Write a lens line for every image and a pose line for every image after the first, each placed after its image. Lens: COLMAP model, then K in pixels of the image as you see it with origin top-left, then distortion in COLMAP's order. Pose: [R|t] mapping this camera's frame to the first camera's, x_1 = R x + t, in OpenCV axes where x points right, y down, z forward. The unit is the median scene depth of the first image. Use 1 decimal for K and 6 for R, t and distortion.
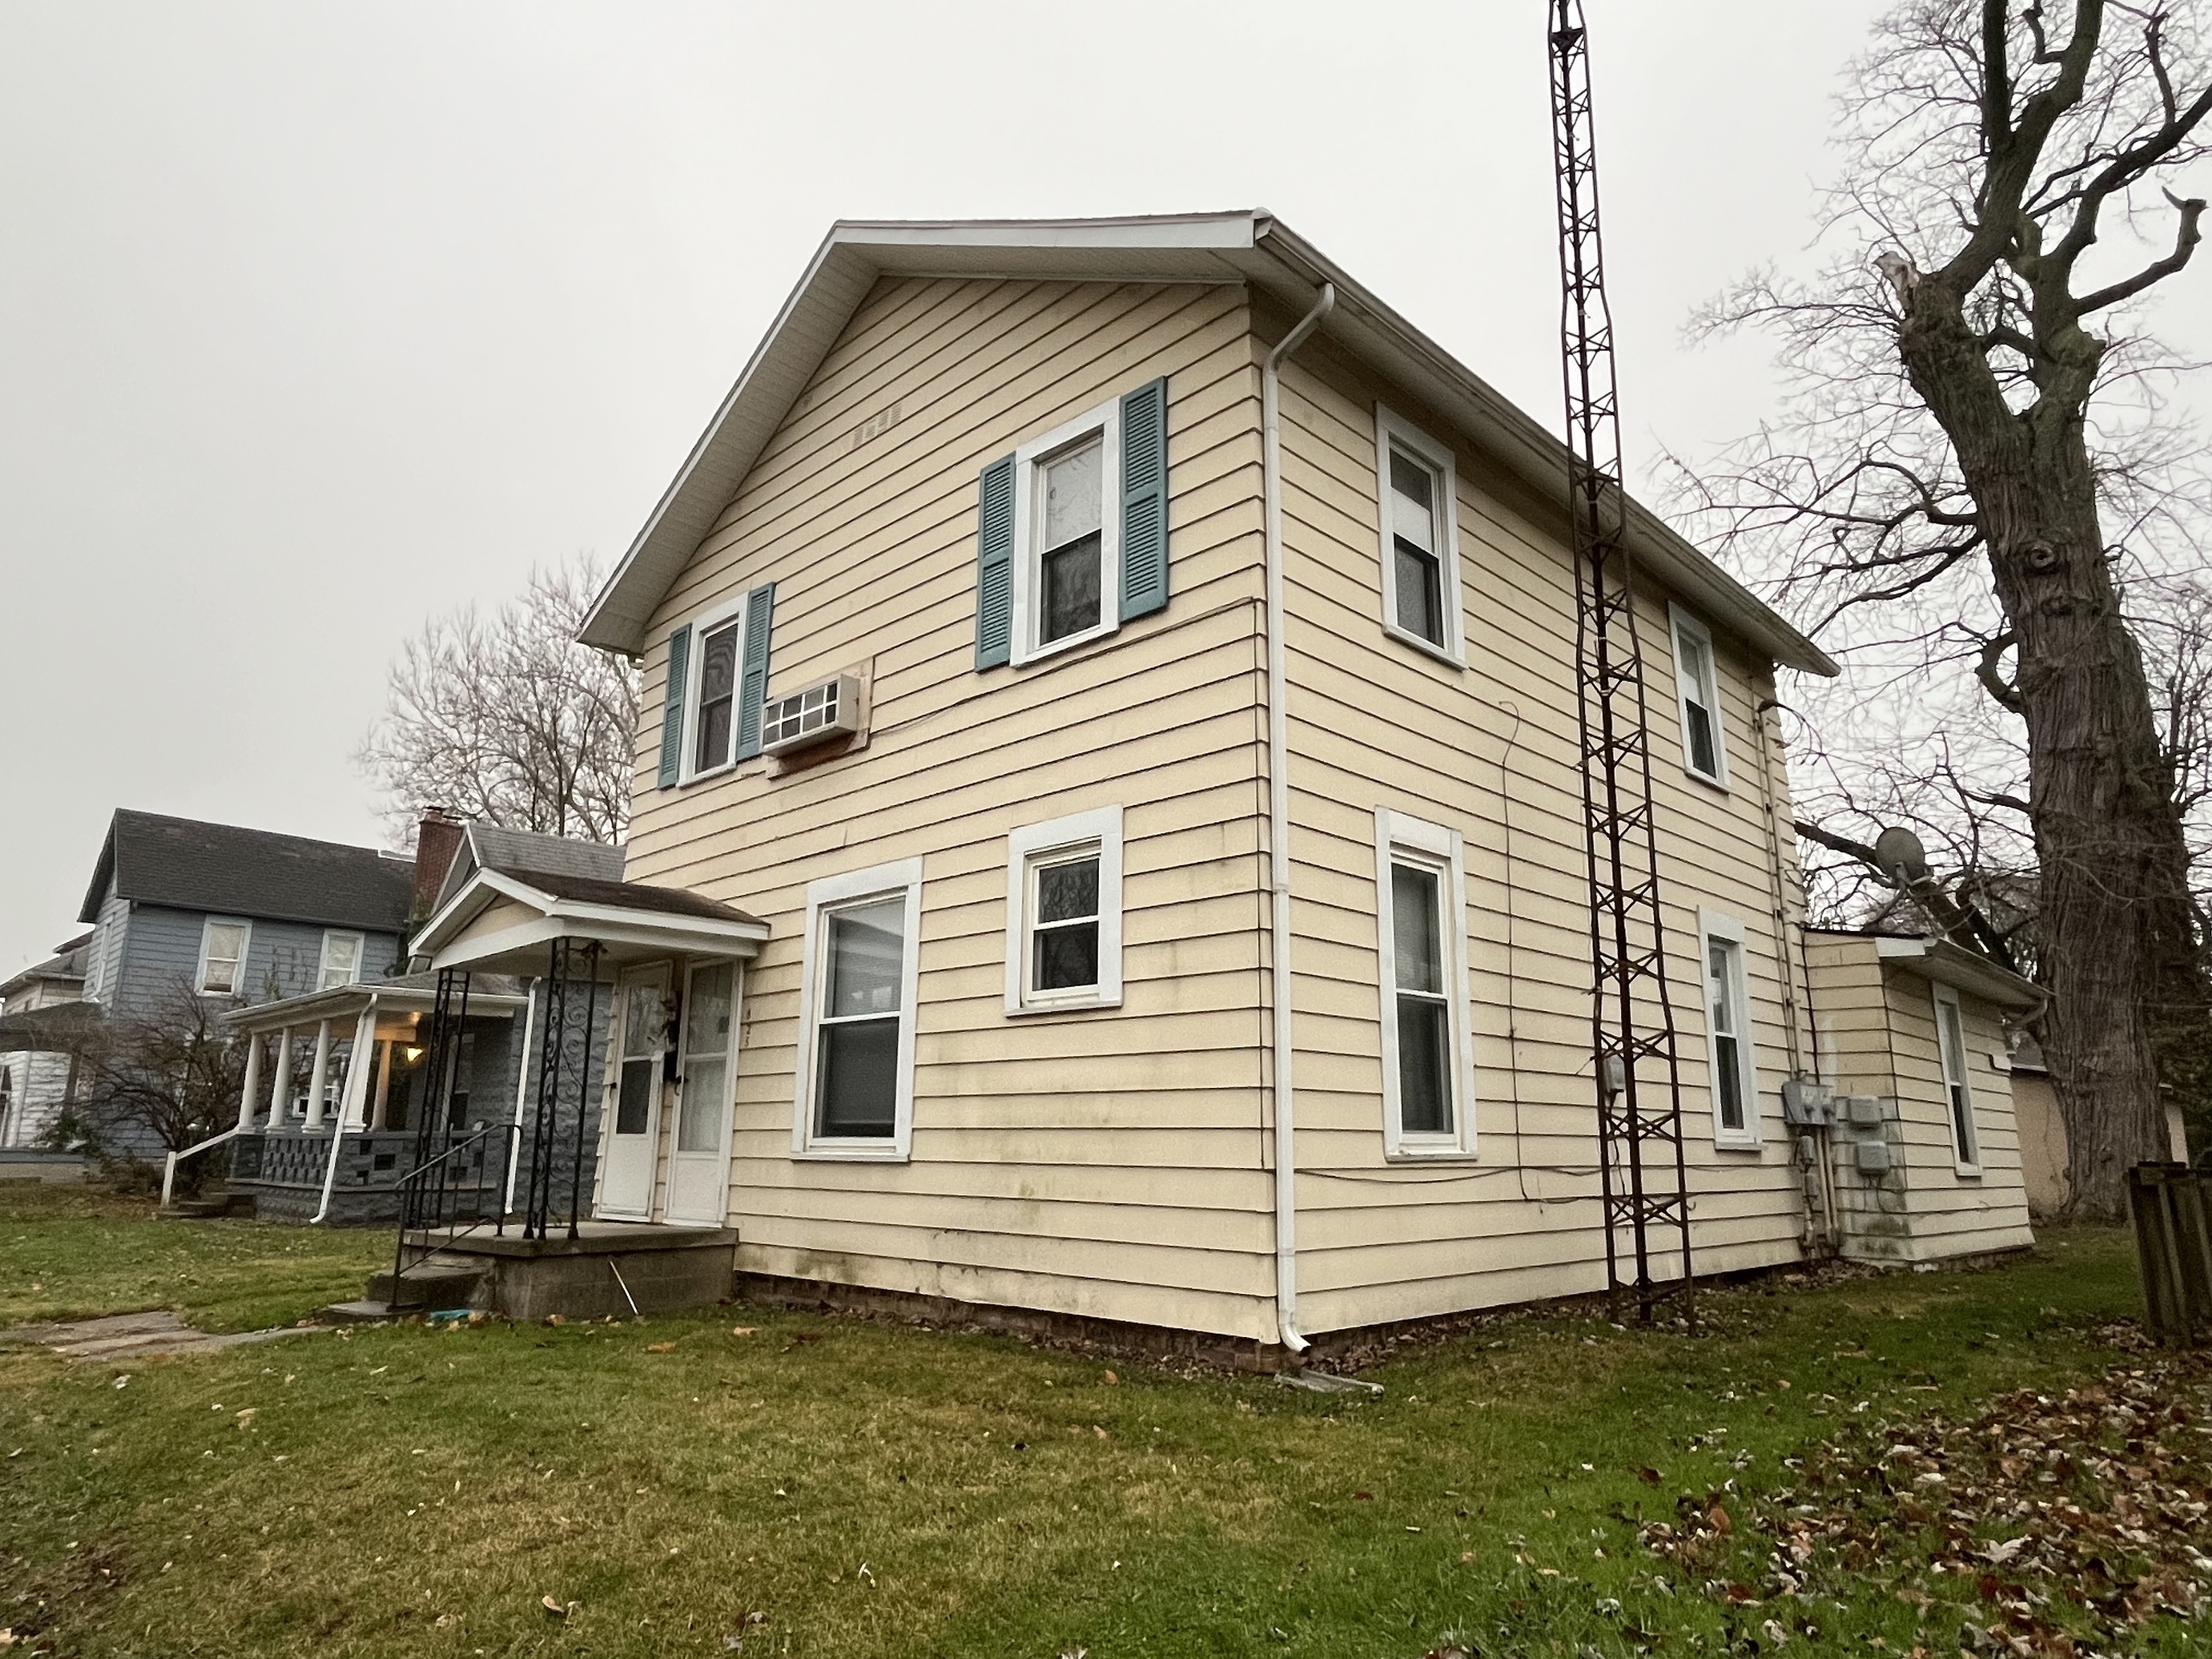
lens RADIAL K [[1350.9, 0, 1107.7], [0, 1350.9, 835.4], [0, 0, 1]] dist [0.001822, 0.001121]
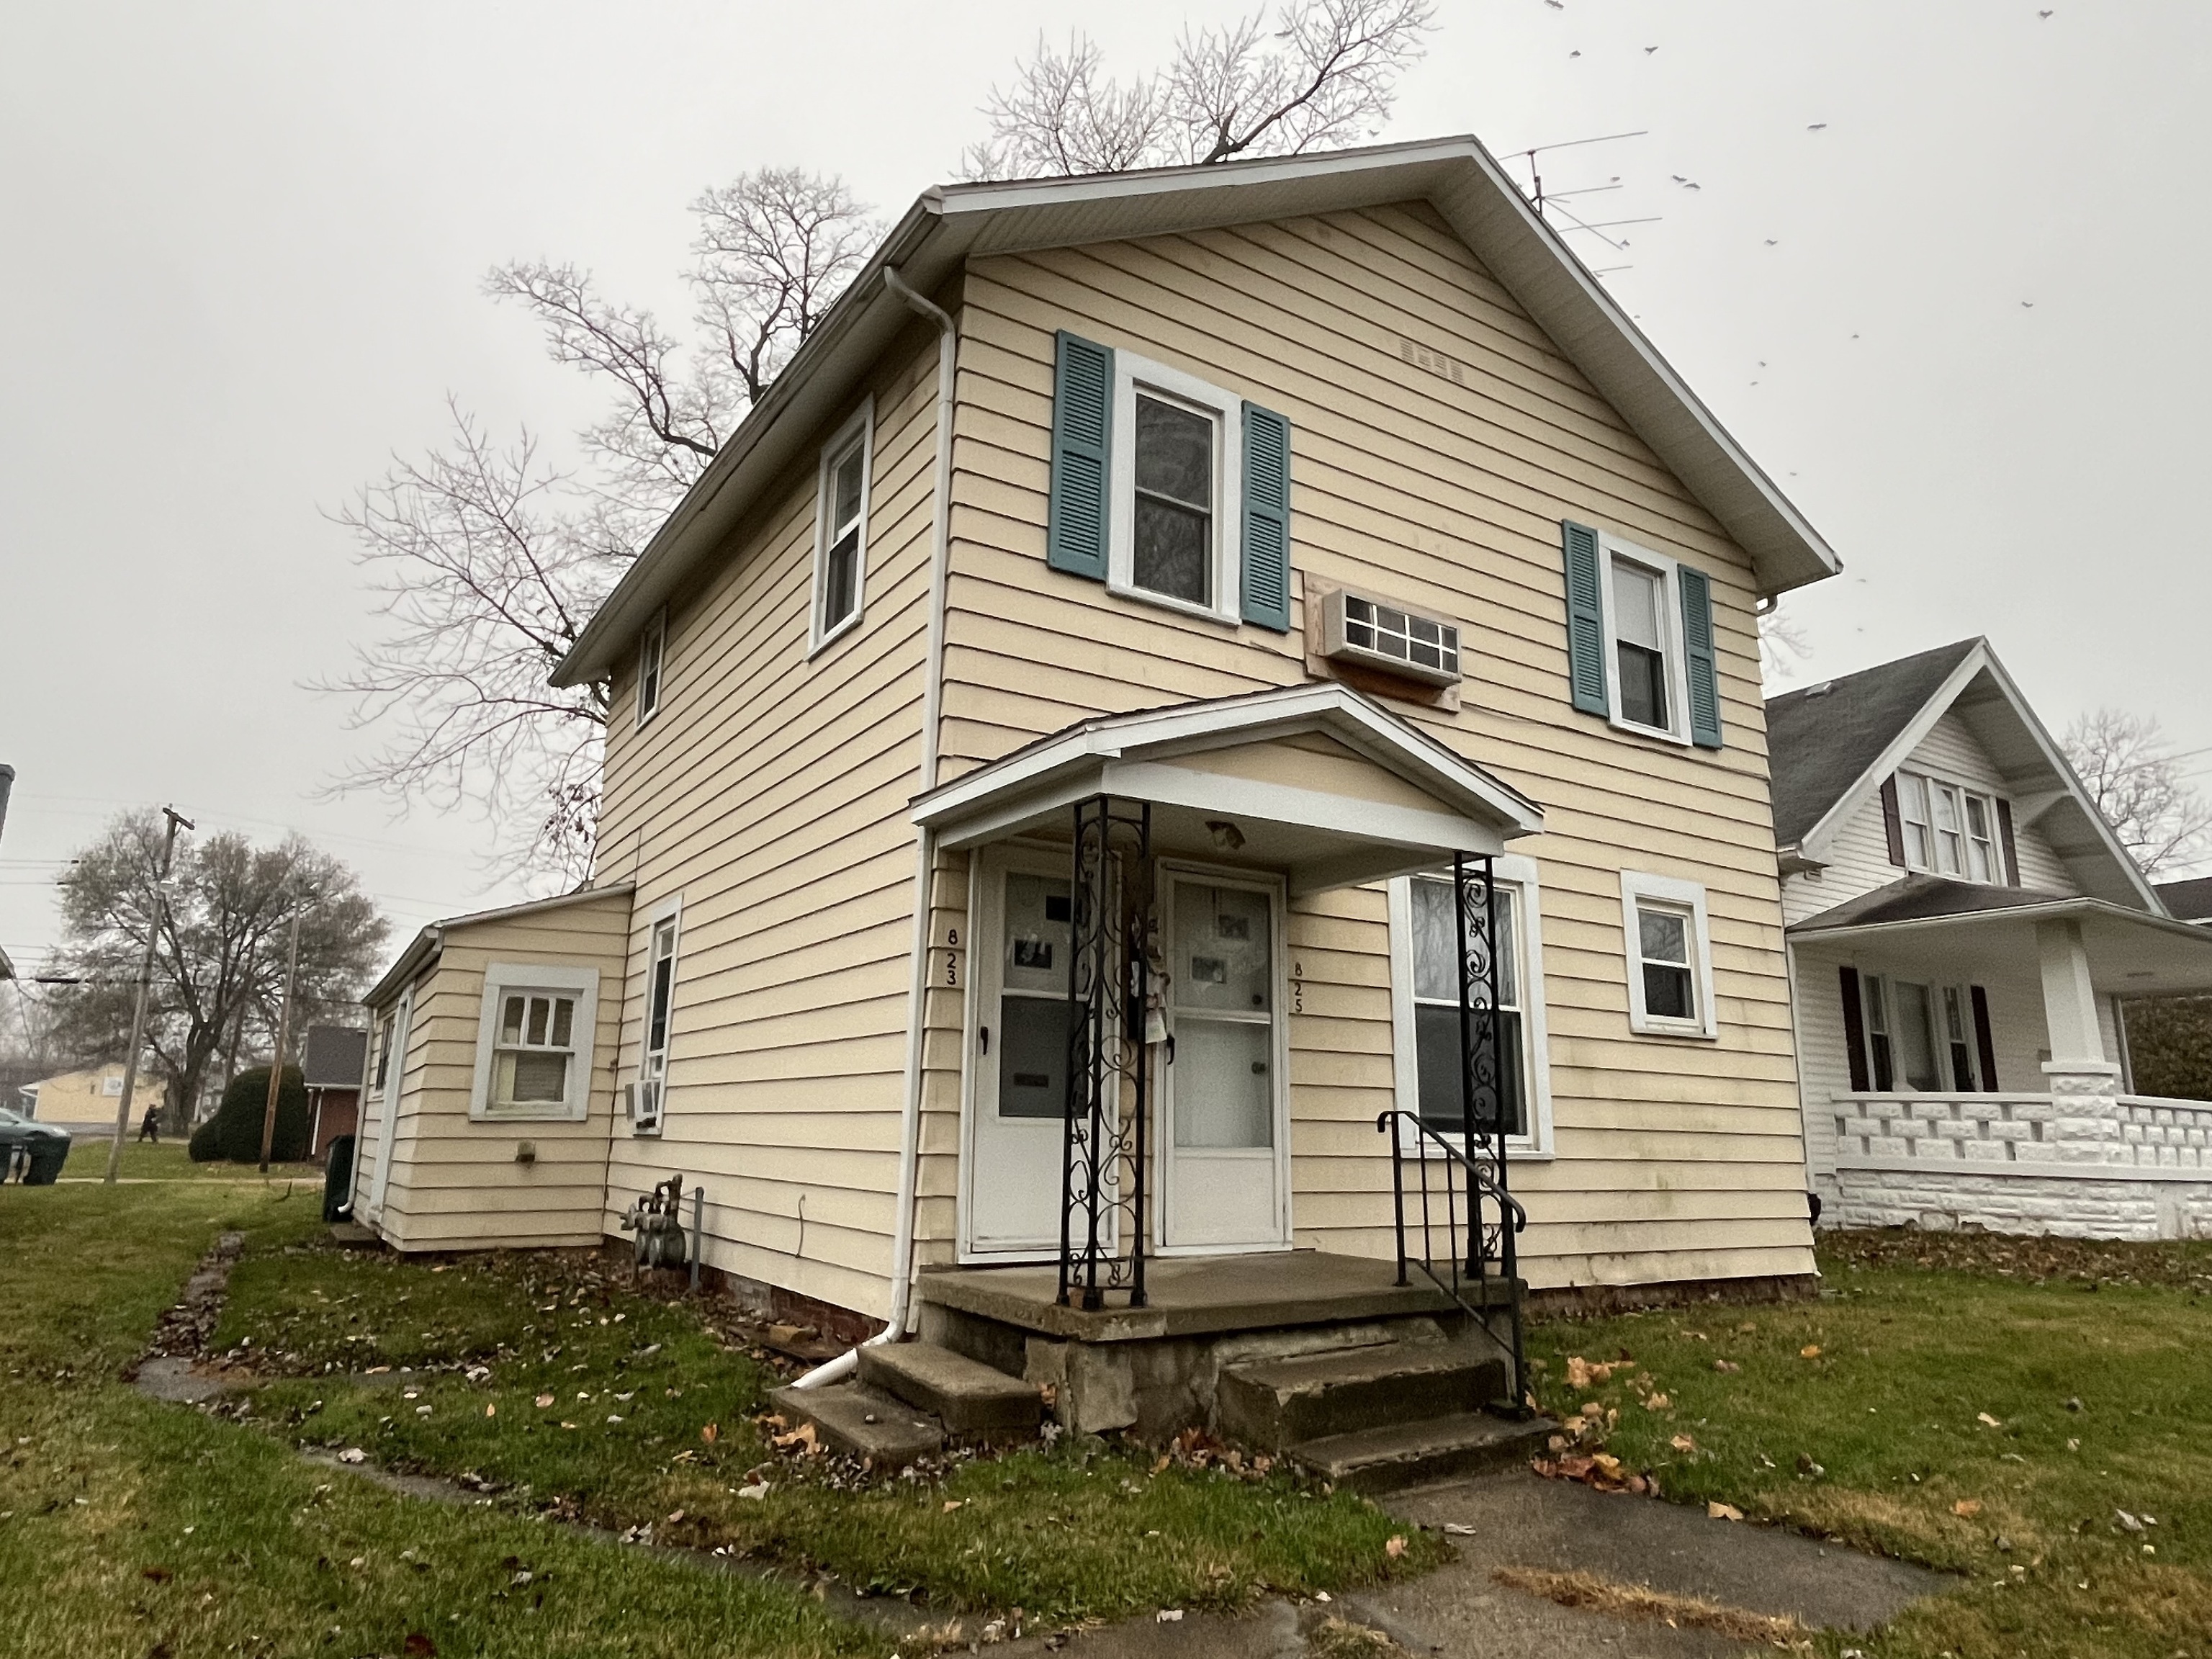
lens RADIAL K [[1350.9, 0, 1105.1], [0, 1350.9, 823.0], [0, 0, 1]] dist [0.001822, 0.001121]
pose [[0.222833, 0.216699, 0.950467, -1.282166], [-0.235043, 0.958161, -0.163349, 0.251515], [-0.946097, -0.187001, 0.264444, 1.131106]]
